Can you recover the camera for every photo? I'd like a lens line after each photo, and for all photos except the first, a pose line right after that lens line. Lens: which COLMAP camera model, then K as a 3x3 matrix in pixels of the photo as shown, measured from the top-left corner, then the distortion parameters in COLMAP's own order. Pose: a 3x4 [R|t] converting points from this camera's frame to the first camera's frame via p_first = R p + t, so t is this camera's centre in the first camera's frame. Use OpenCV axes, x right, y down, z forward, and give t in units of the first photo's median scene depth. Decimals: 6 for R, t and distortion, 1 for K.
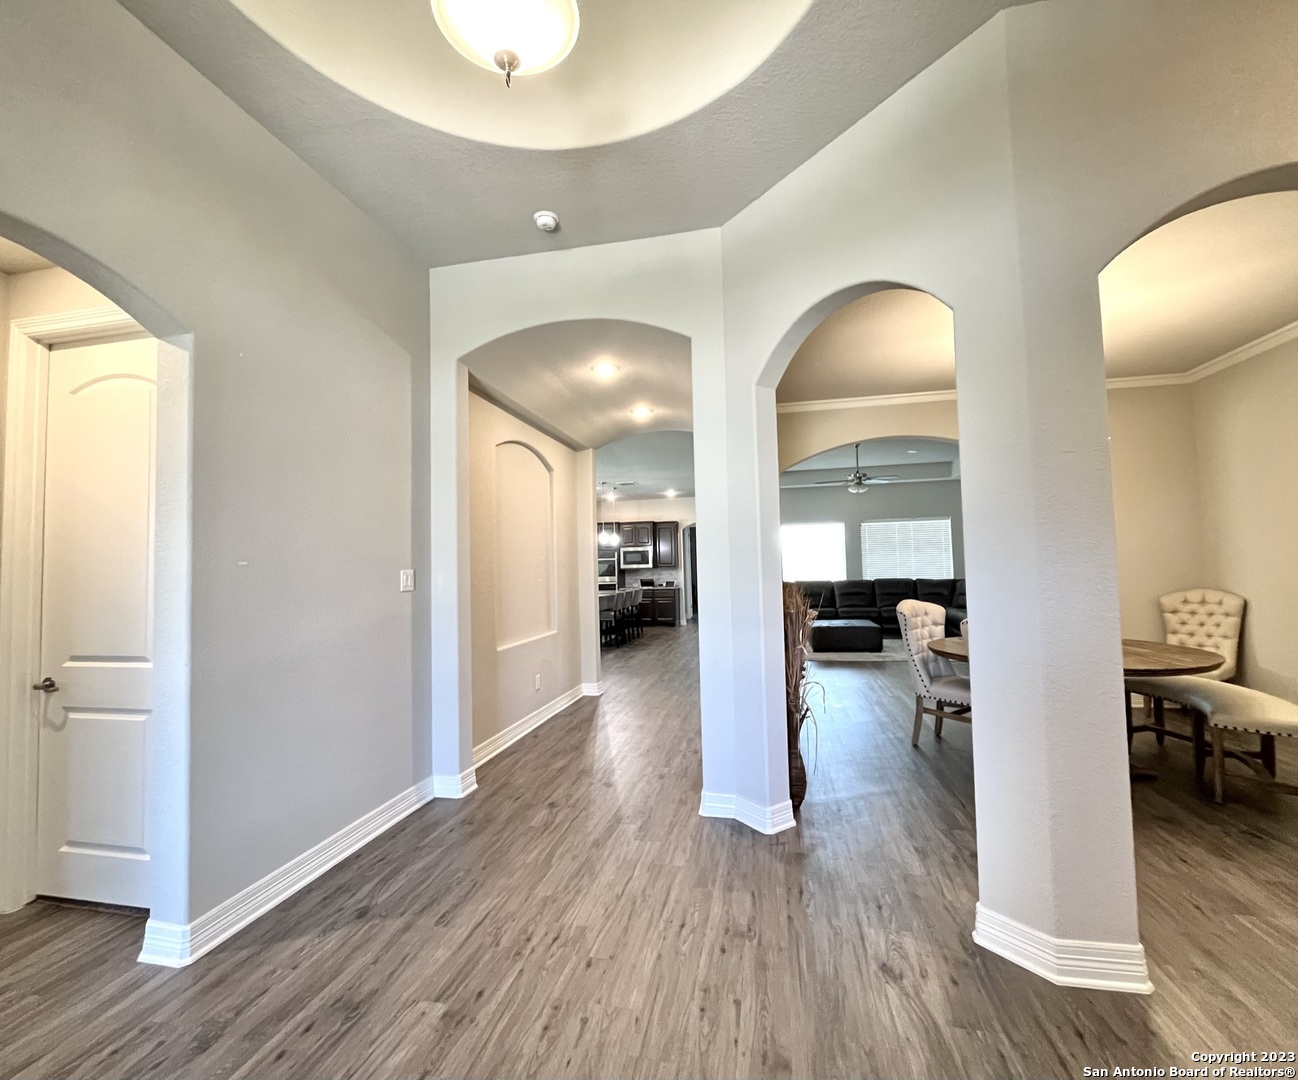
lens RADIAL K [[587.4, 0, 649.0], [0, 587.4, 540.0], [0, 0, 1]] dist [-0.000425, -0.000652]
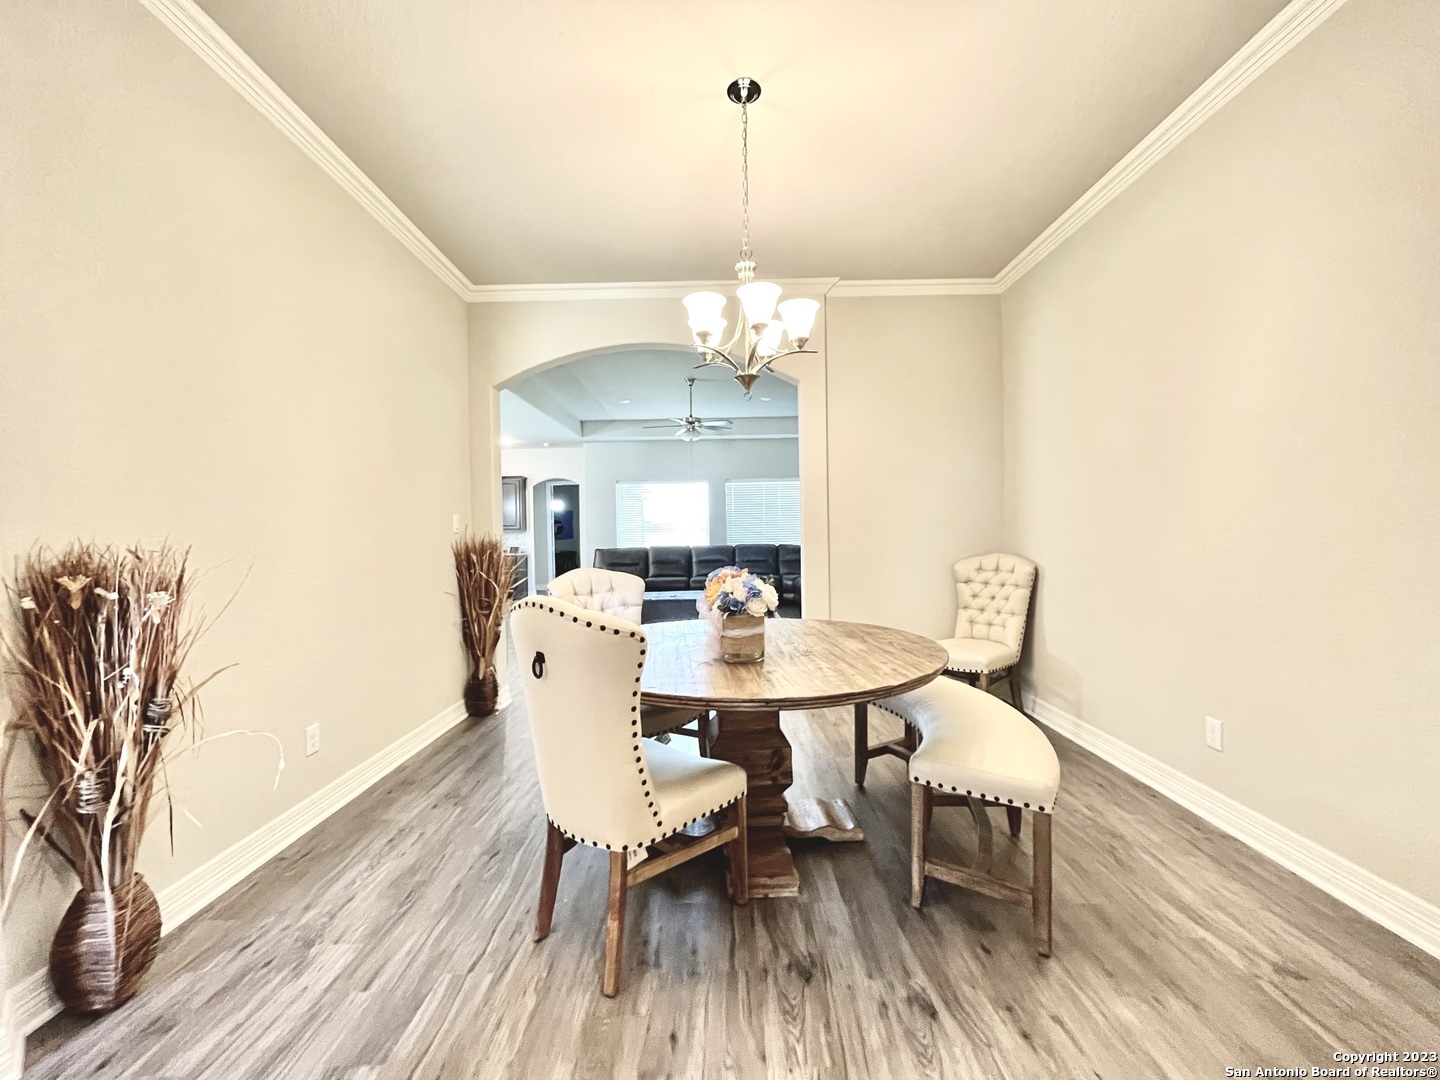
lens RADIAL K [[583.0, 0, 718.1], [0, 583.0, 538.7], [0, 0, 1]] dist [-0.002879, -0.000269]
pose [[0.979256, 0.004425, 0.202577, 0.402889], [-0.015178, 0.998555, 0.051558, 0.028269], [-0.202056, -0.053563, 0.977908, 0.296929]]
